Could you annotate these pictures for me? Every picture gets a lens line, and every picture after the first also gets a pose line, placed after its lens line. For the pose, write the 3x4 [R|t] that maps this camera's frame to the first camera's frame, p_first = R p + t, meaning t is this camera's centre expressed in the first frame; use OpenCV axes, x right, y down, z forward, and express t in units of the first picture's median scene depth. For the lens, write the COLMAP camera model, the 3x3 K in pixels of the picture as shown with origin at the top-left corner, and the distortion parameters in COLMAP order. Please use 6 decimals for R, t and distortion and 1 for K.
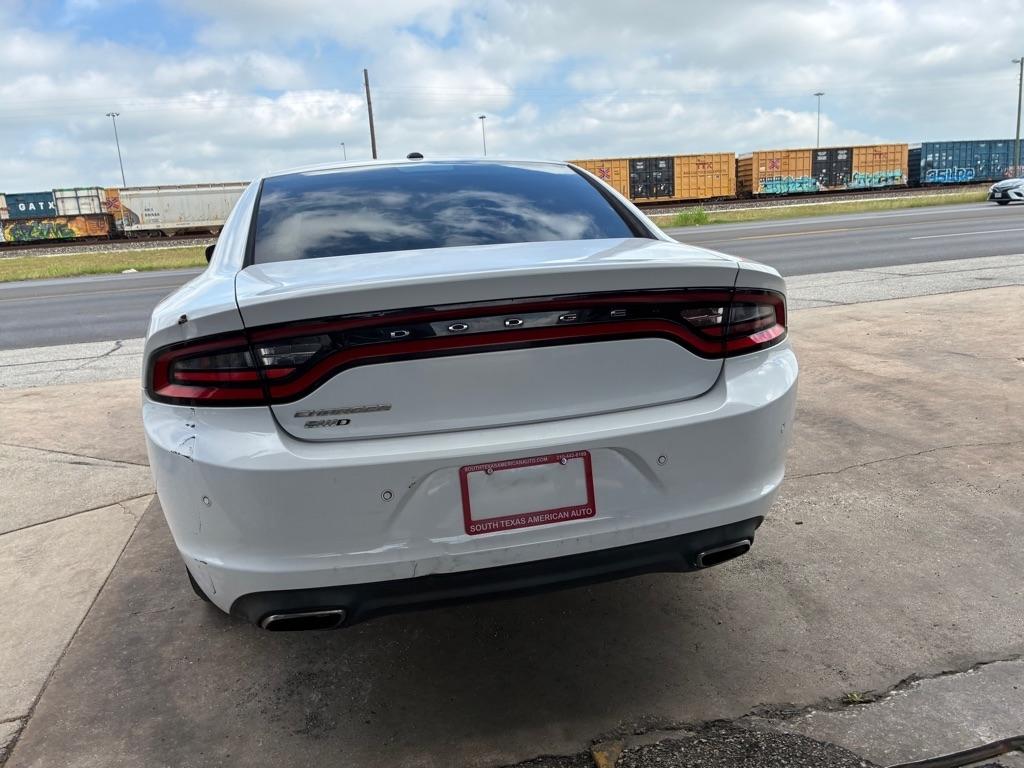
lens RADIAL K [[780.6, 0, 503.2], [0, 780.6, 384.3], [0, 0, 1]] dist [0.048805, -0.065880]
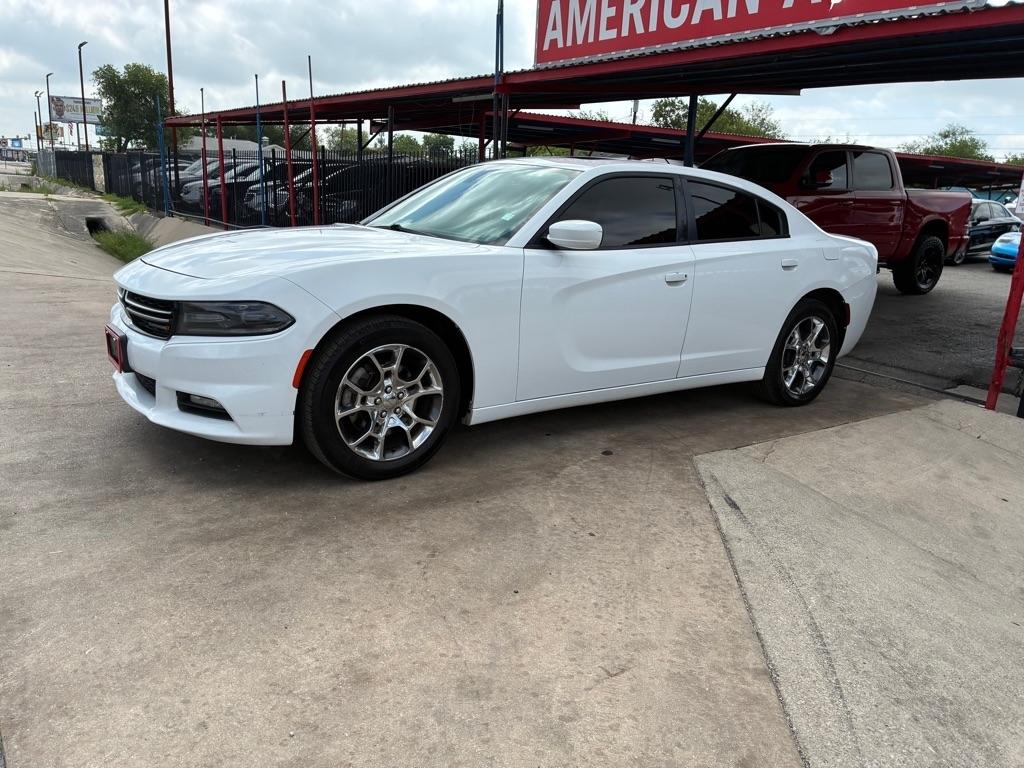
lens RADIAL K [[780.6, 0, 511.2], [0, 780.6, 401.6], [0, 0, 1]] dist [0.048805, -0.065880]
pose [[-0.394983, -0.199928, 0.896670, -1.575397], [0.164904, 0.944751, 0.283289, -0.352353], [-0.903767, 0.259759, -0.340192, 2.004937]]
